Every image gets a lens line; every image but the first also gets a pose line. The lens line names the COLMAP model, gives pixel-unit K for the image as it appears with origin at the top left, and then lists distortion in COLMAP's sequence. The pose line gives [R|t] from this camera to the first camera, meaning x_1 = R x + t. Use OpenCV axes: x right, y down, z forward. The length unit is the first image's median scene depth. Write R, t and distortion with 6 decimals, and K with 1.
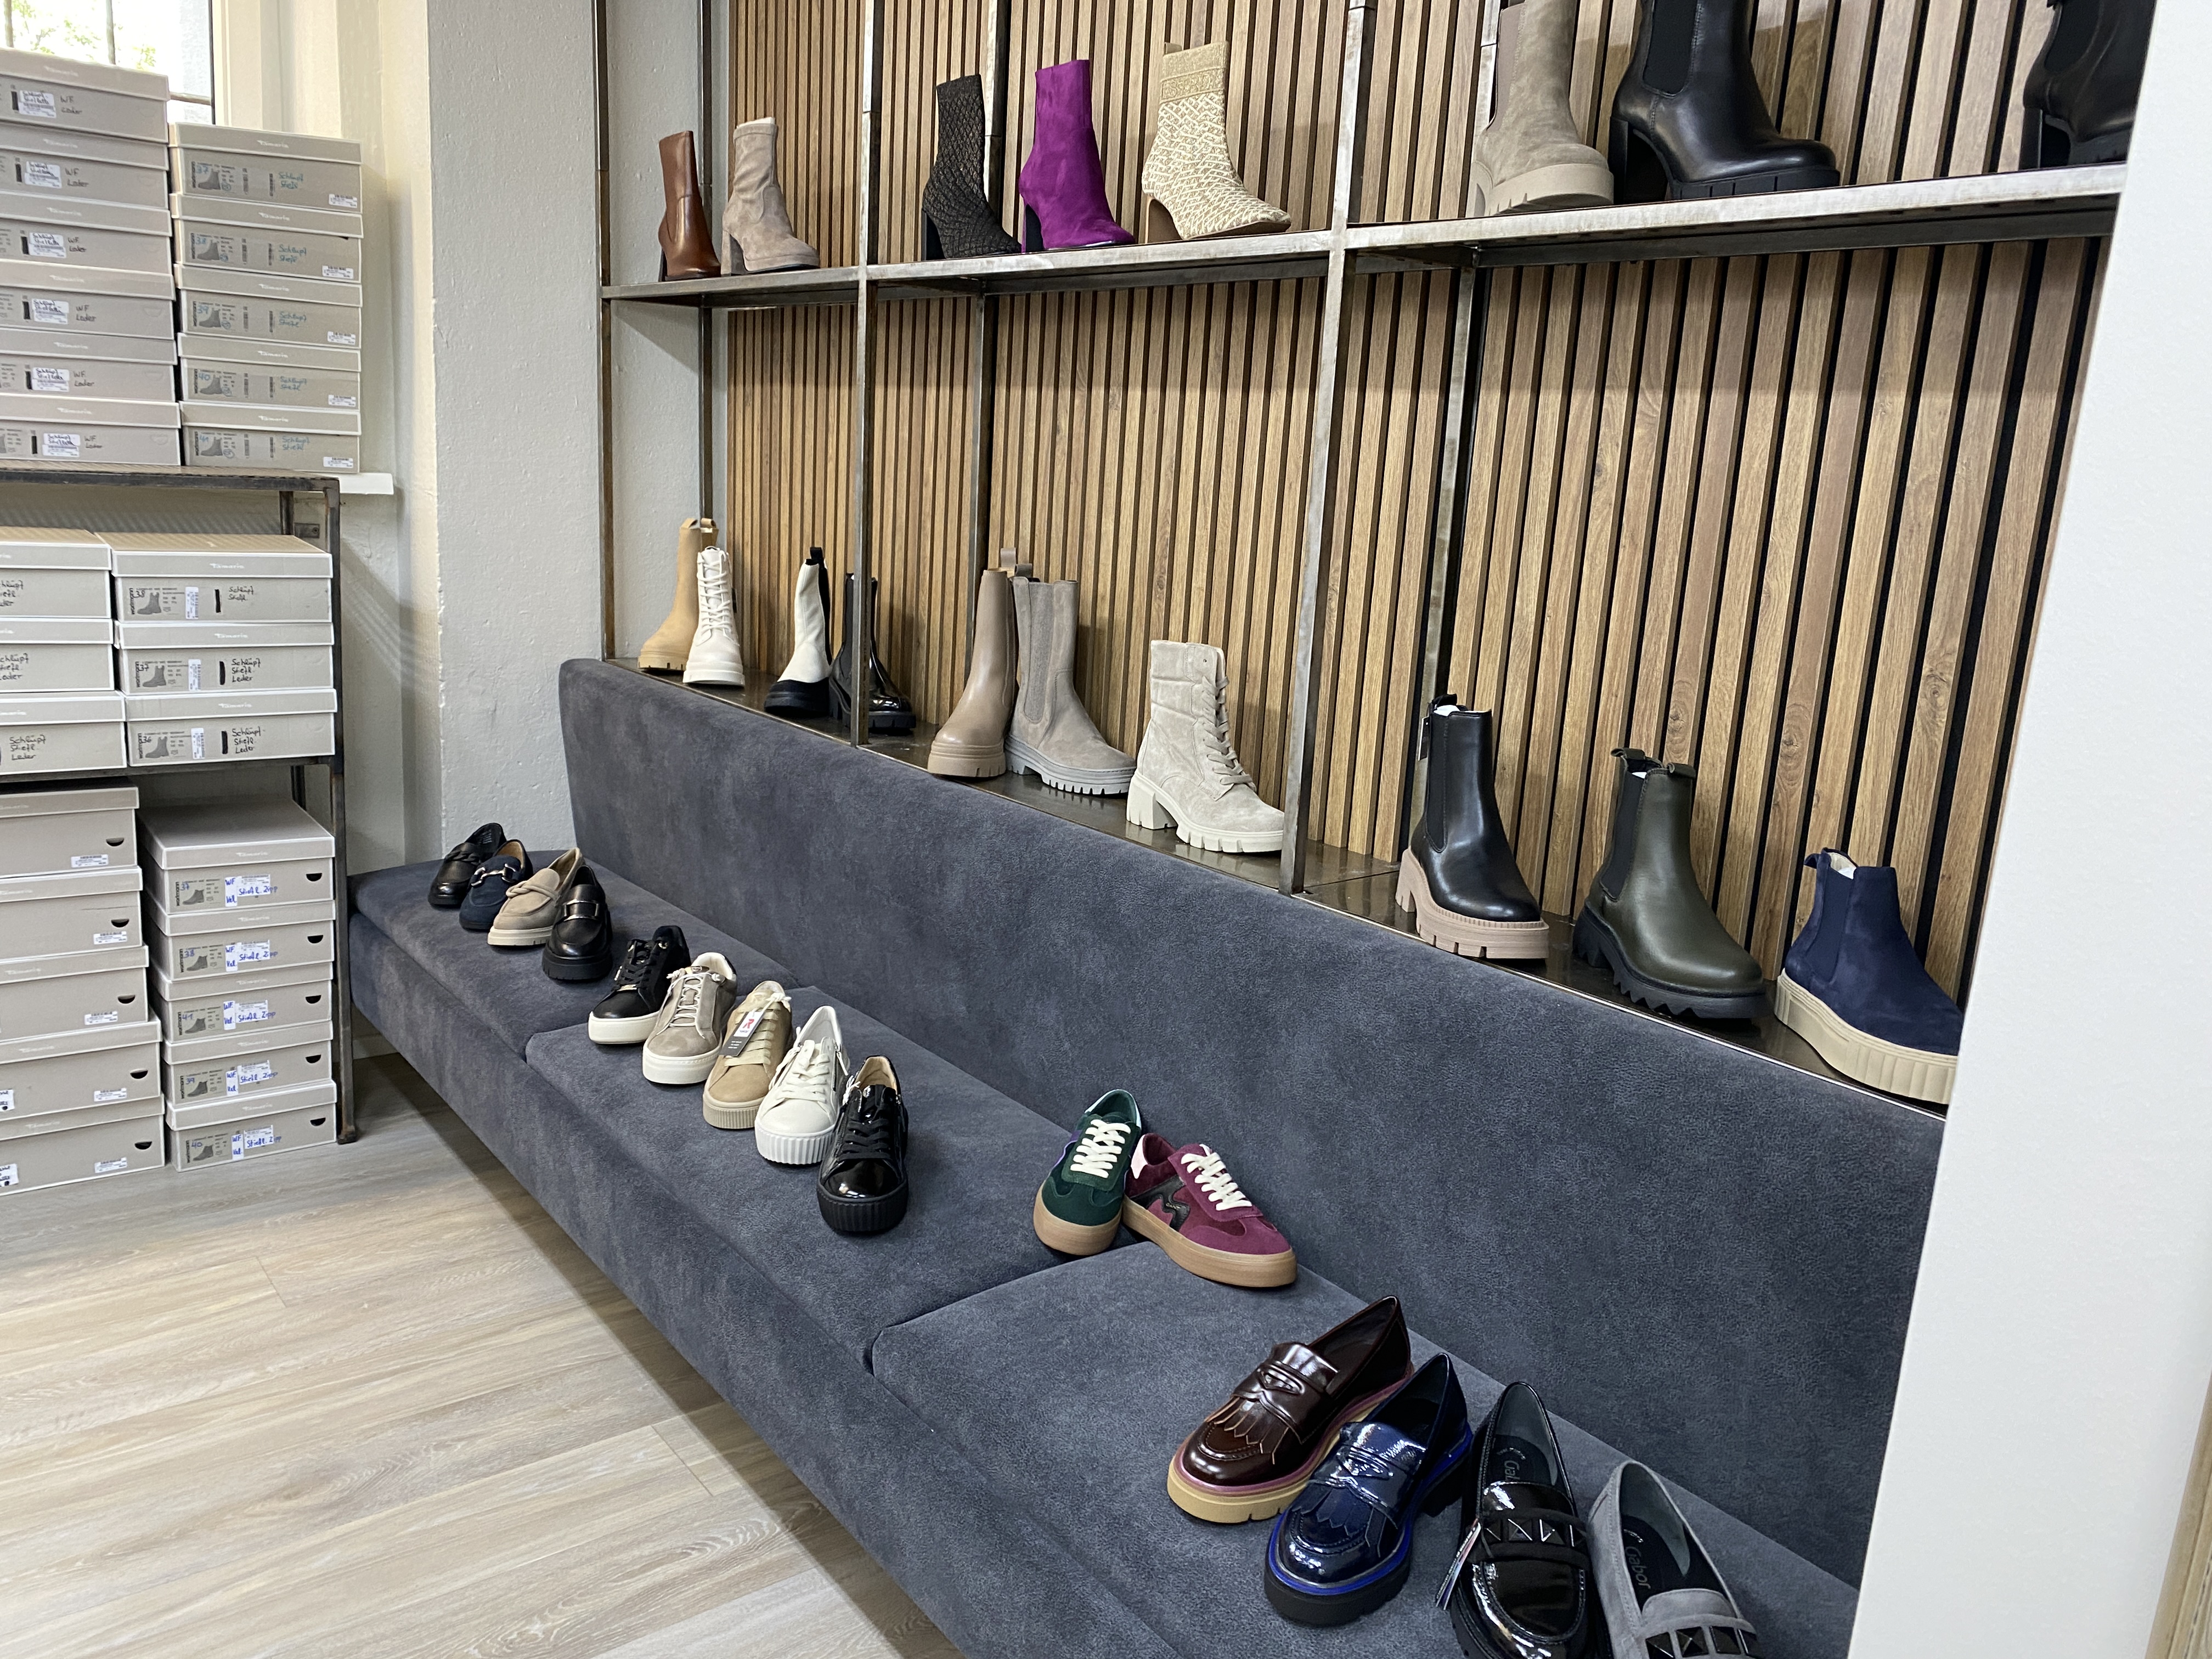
lens RADIAL K [[1672.6, 0, 1040.3], [0, 1672.6, 816.1], [0, 0, 1]] dist [0.048800, -0.048591]
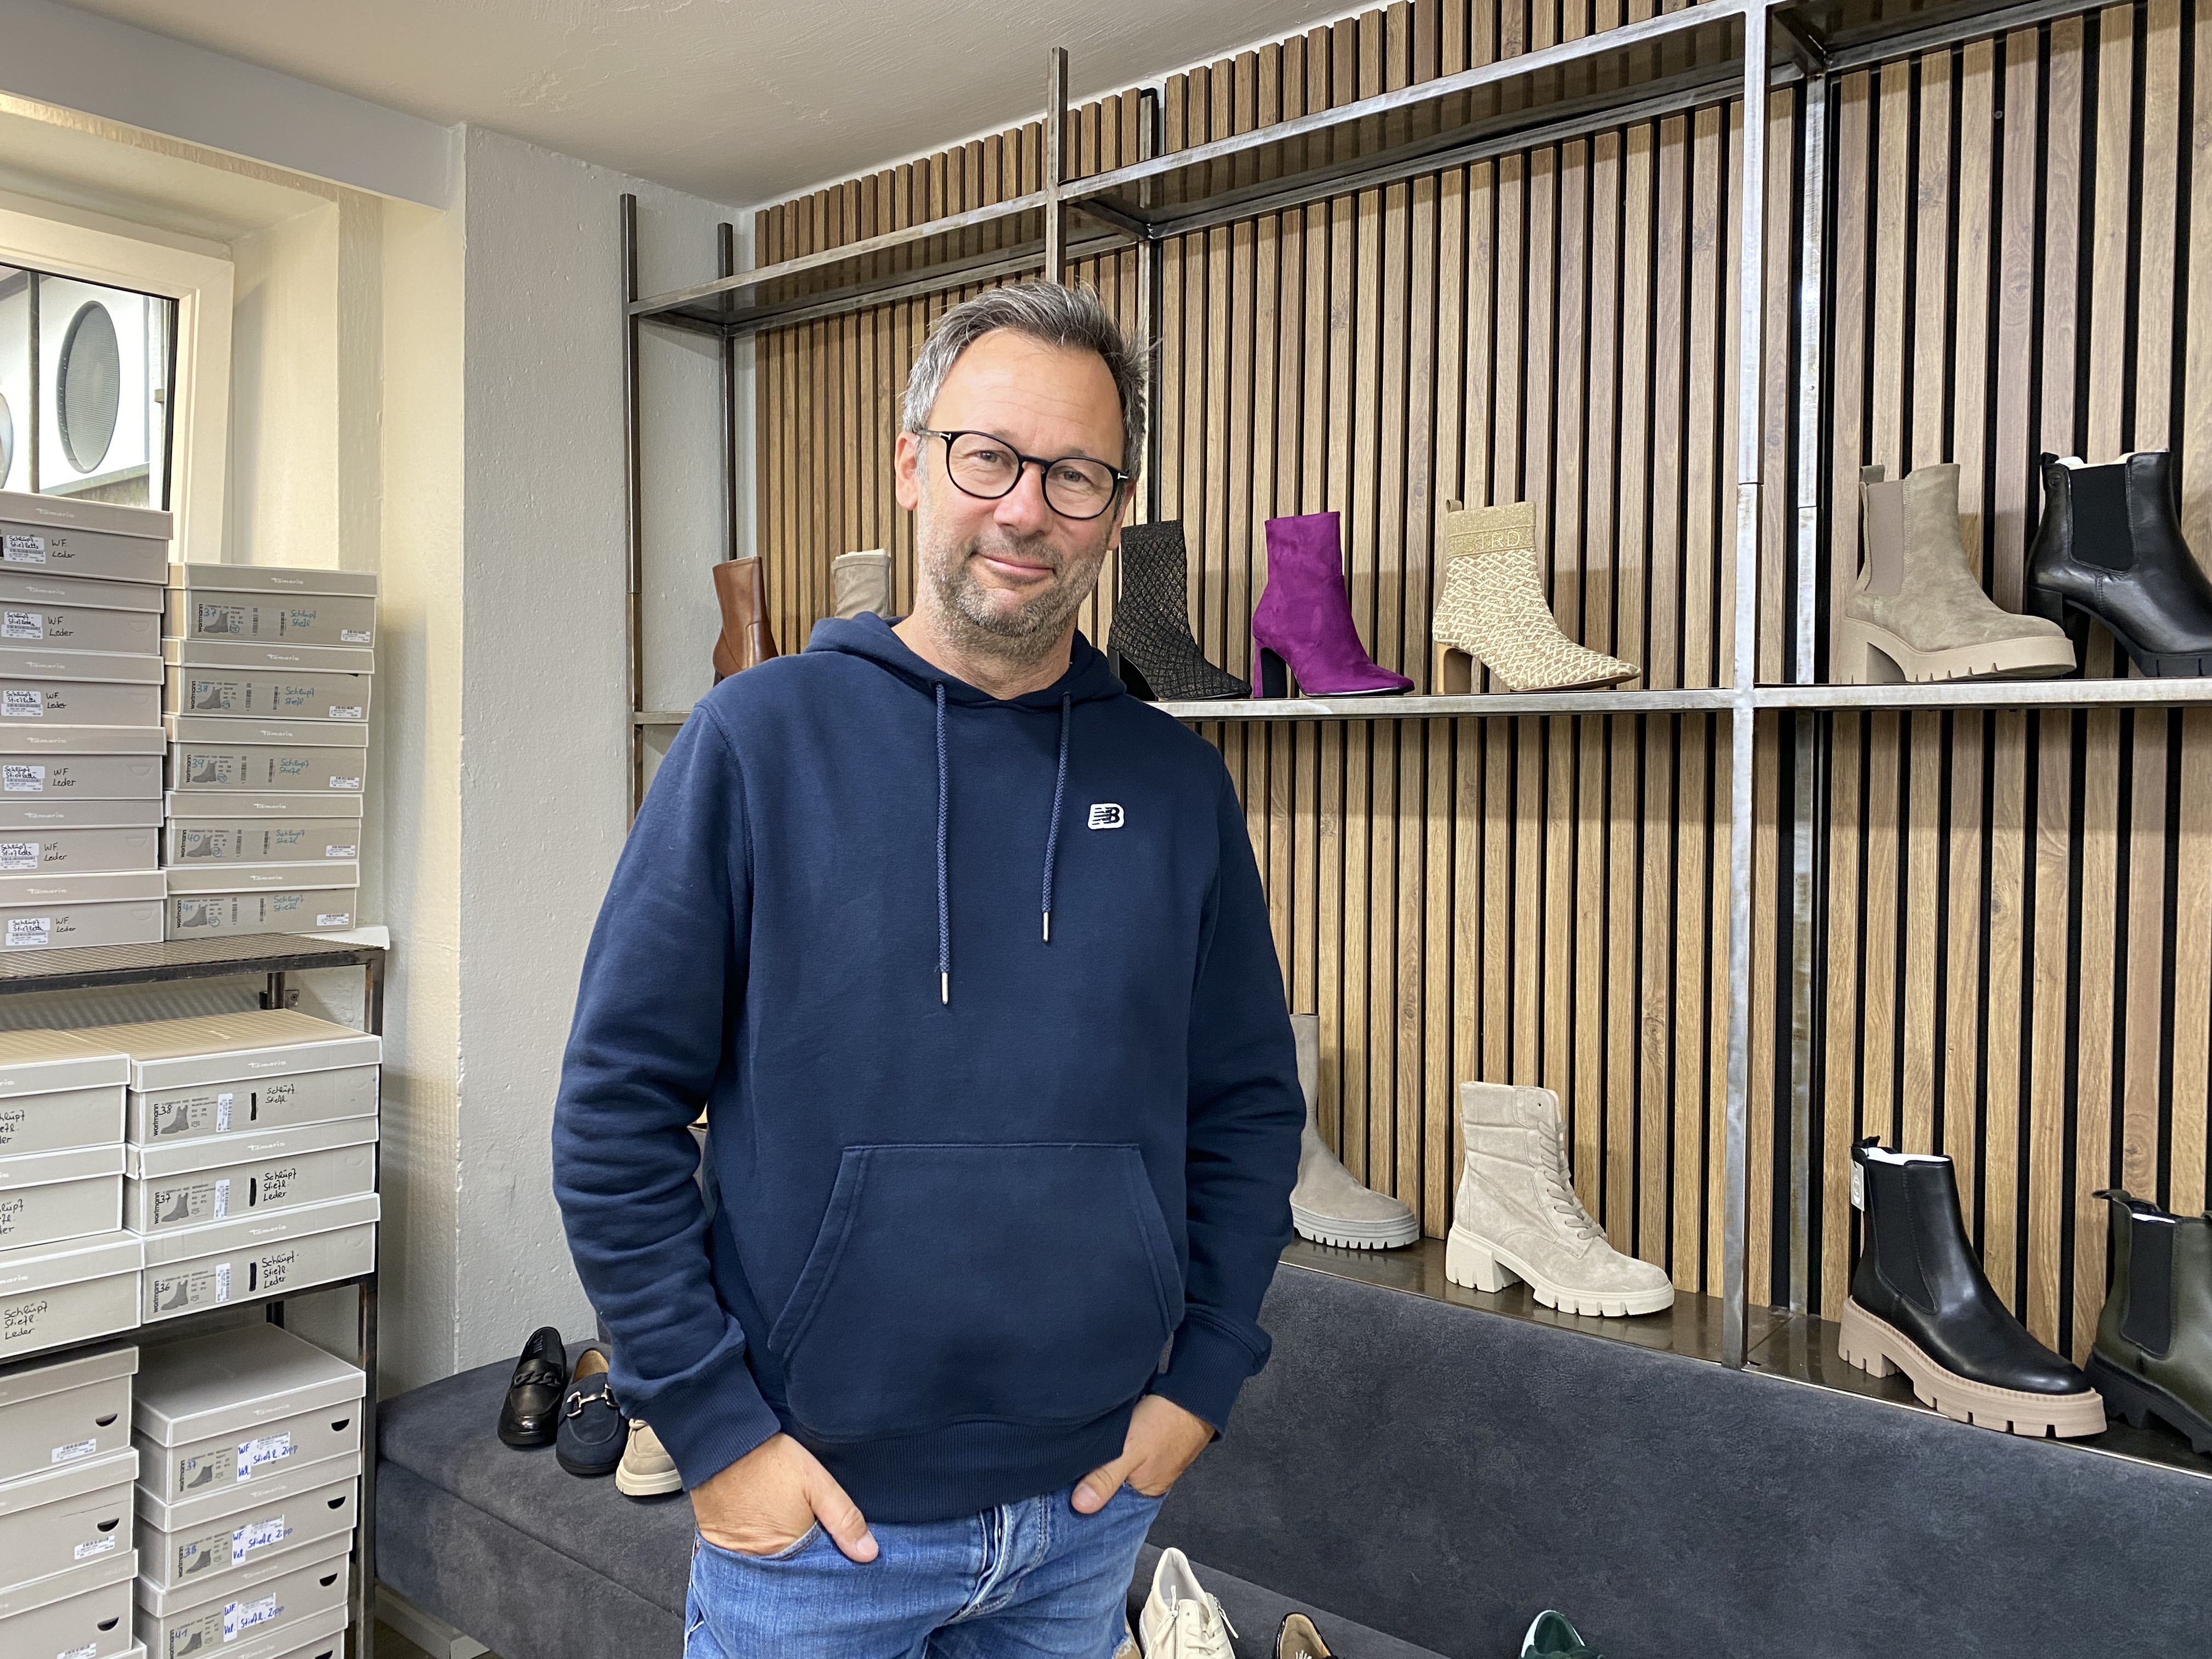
lens RADIAL K [[1672.6, 0, 1040.3], [0, 1672.6, 816.1], [0, 0, 1]] dist [0.048800, -0.048591]
pose [[0.973876, -0.054196, 0.220520, -0.282582], [0.094013, 0.980196, -0.174291, -0.085561], [-0.206707, 0.190470, 0.959684, 0.085580]]
